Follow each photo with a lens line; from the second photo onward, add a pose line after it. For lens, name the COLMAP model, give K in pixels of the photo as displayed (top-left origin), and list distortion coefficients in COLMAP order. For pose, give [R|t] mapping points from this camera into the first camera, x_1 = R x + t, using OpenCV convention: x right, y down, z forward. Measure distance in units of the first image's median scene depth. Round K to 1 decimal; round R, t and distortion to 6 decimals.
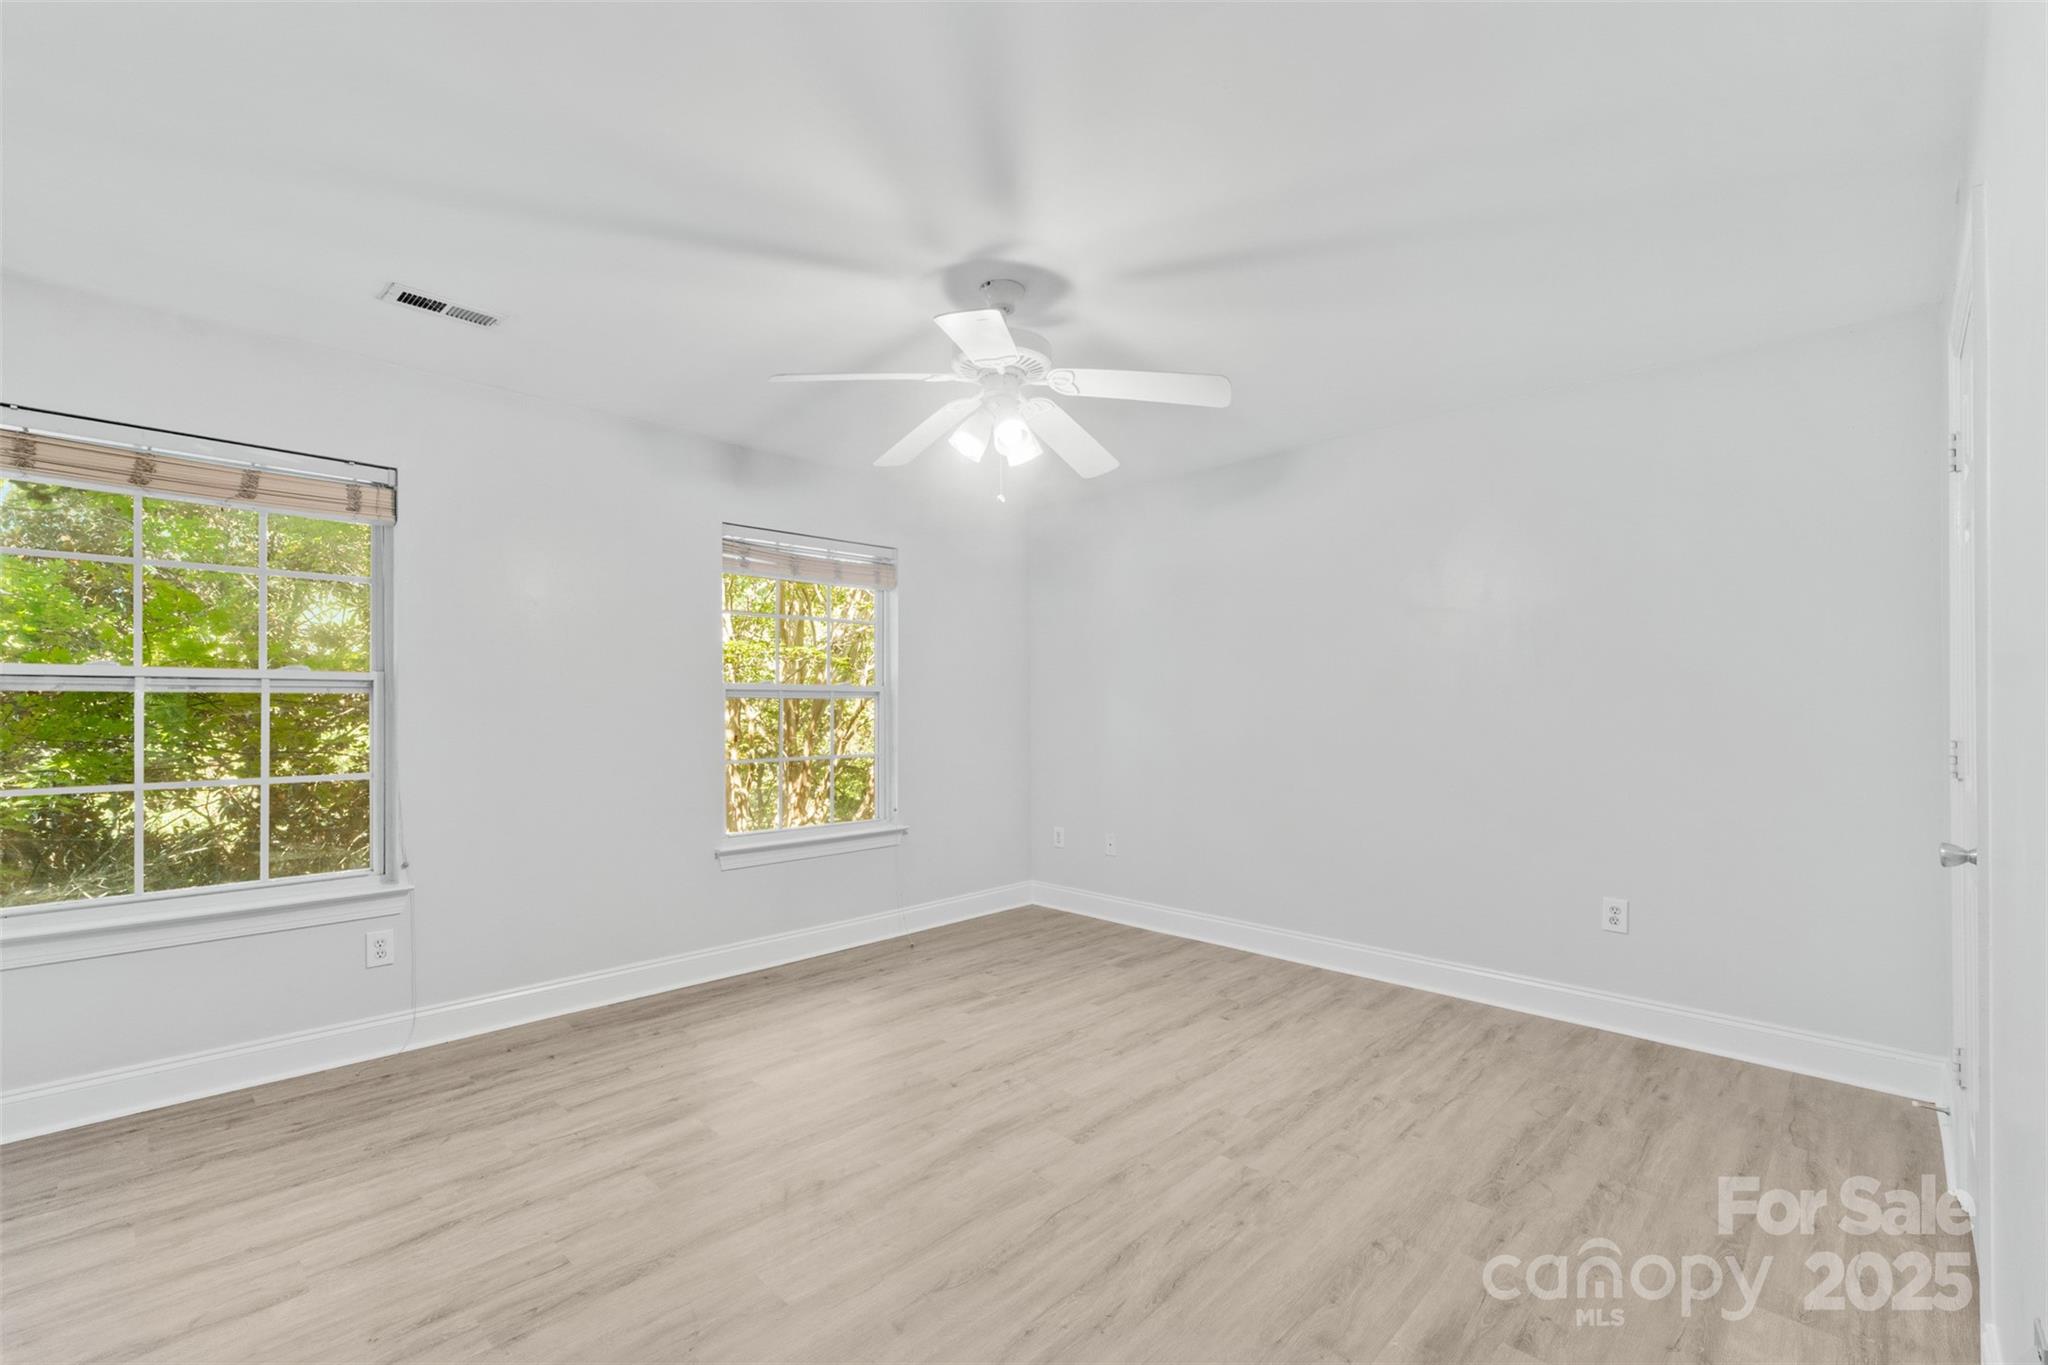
lens RADIAL K [[870.9, 0, 1008.0], [0, 870.9, 695.8], [0, 0, 1]] dist [0.008335, -0.000355]
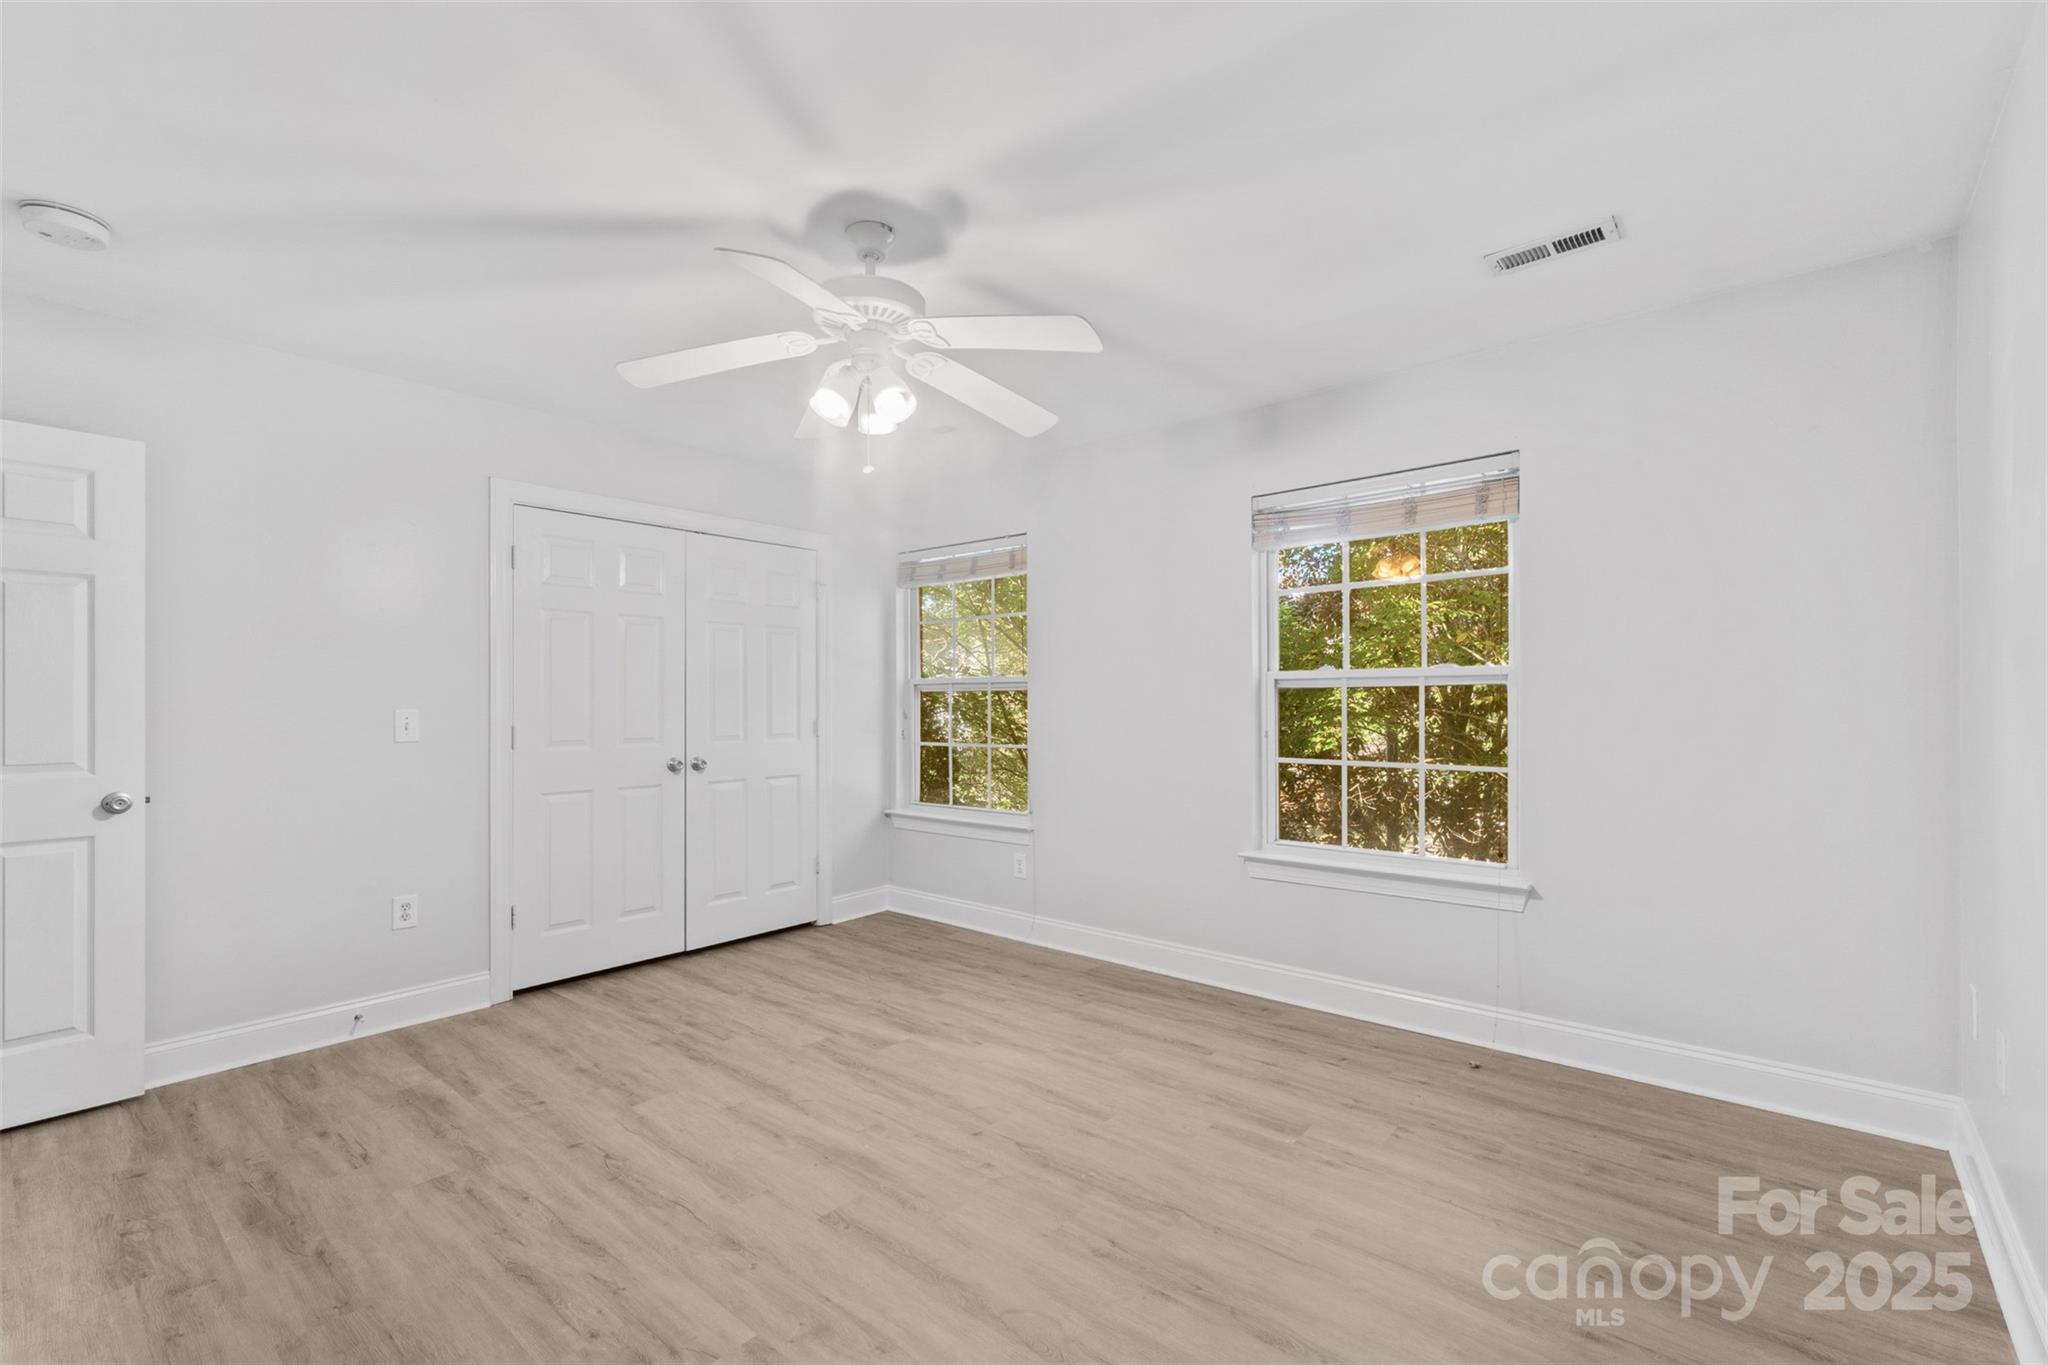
lens RADIAL K [[870.9, 0, 1014.4], [0, 870.9, 697.9], [0, 0, 1]] dist [0.008335, -0.000355]
pose [[0.086010, -0.003502, -0.996288, 0.736639], [0.020600, 0.999786, -0.001736, 0.009514], [0.996081, -0.020374, 0.086064, 0.876640]]
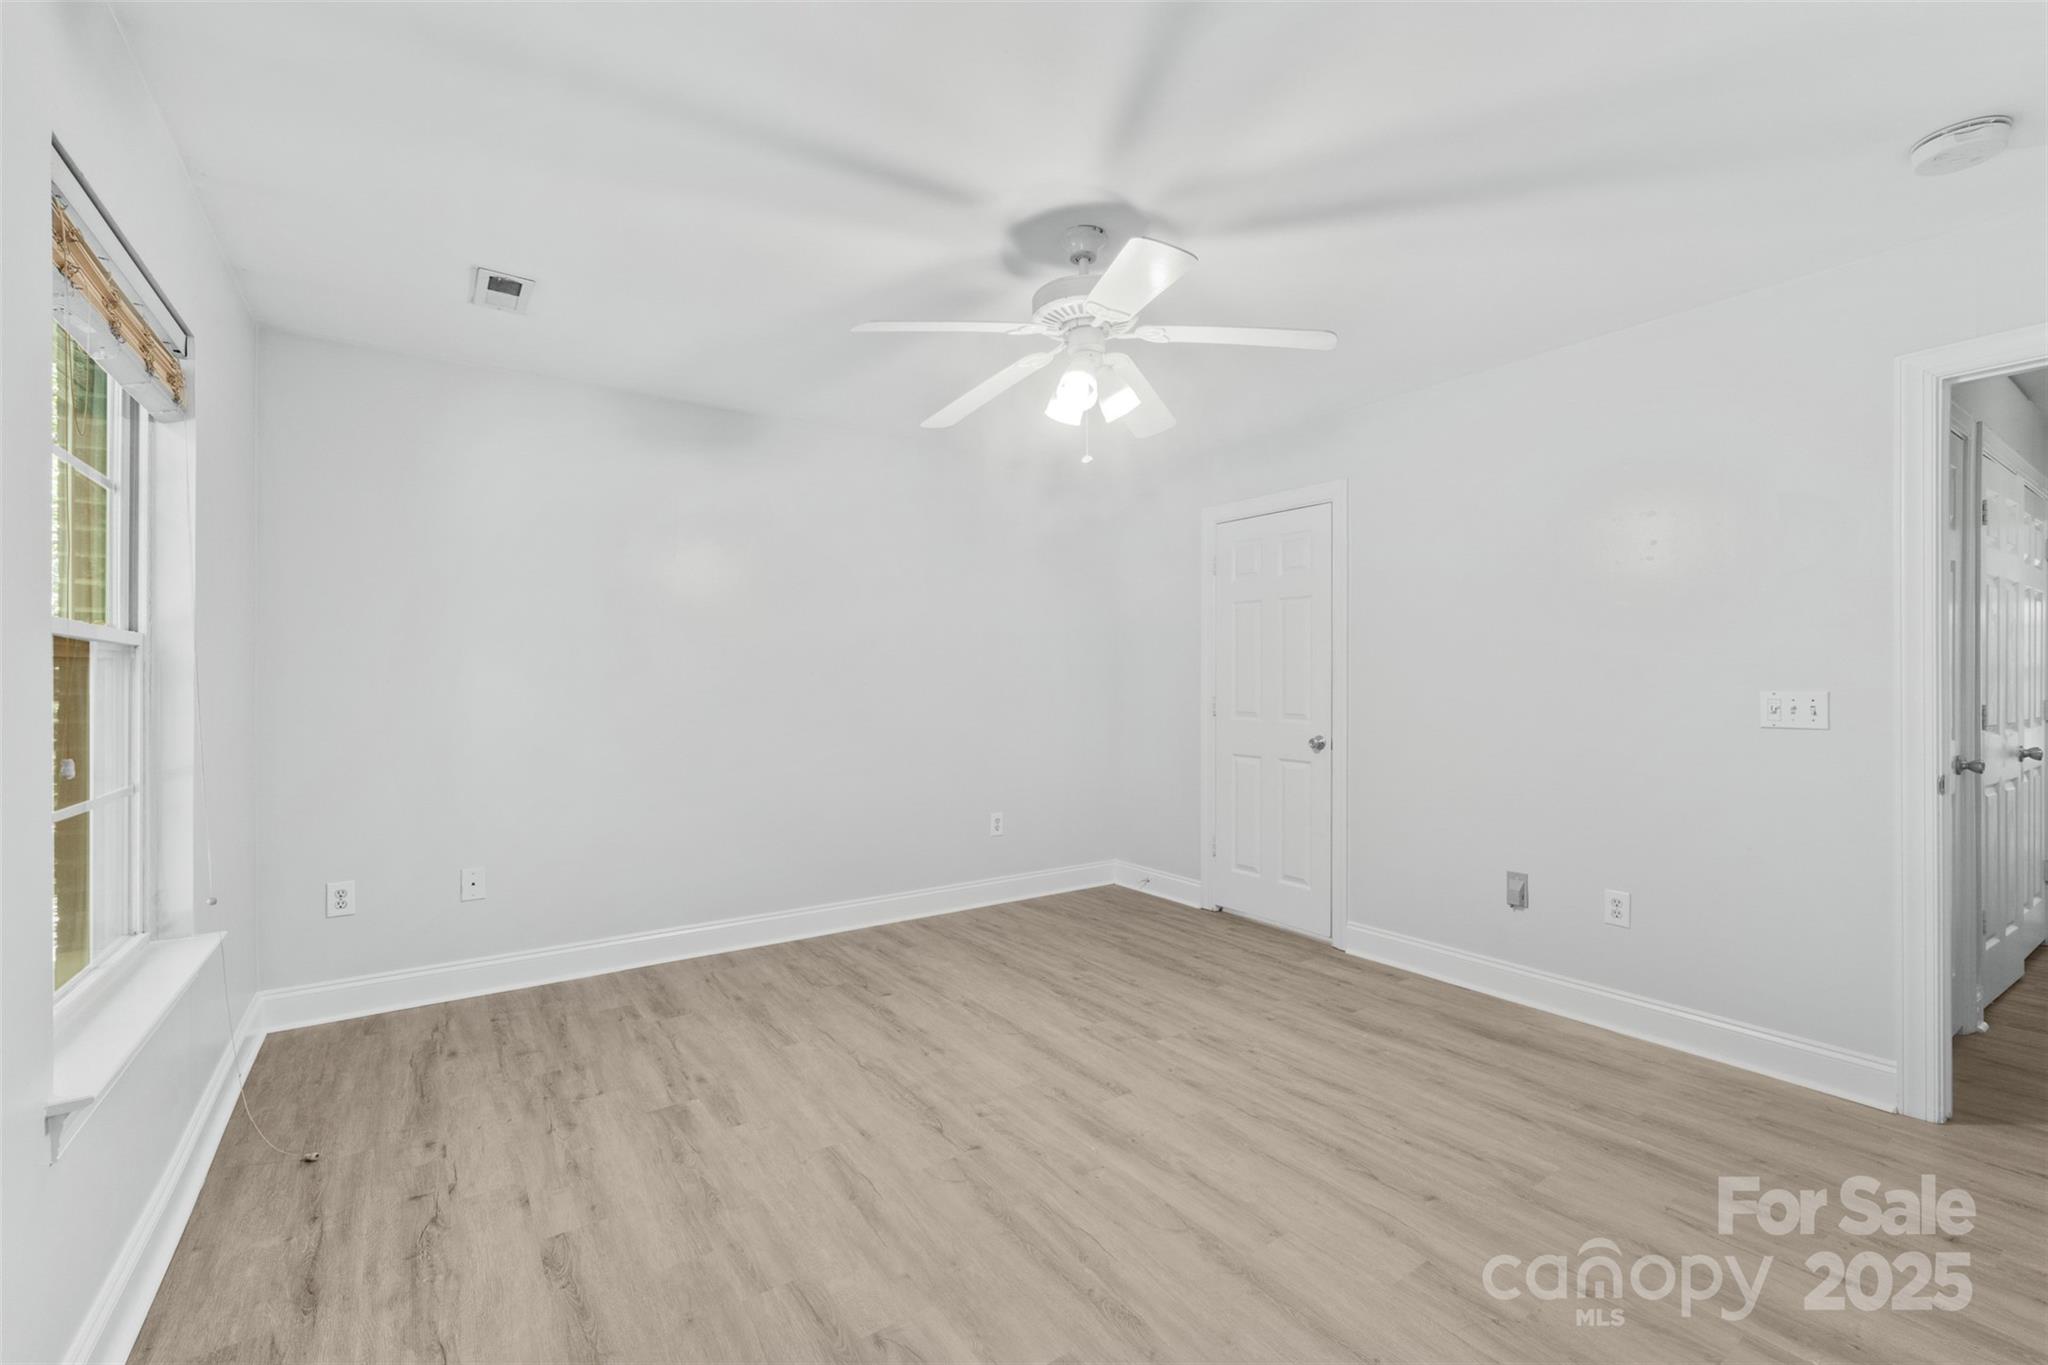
lens RADIAL K [[870.9, 0, 1018.2], [0, 870.9, 676.5], [0, 0, 1]] dist [0.008335, -0.000355]
pose [[0.171432, 0.008398, 0.985160, -0.776326], [-0.014013, 0.999883, -0.006085, 0.010404], [-0.985096, -0.012762, 0.171530, 0.746344]]
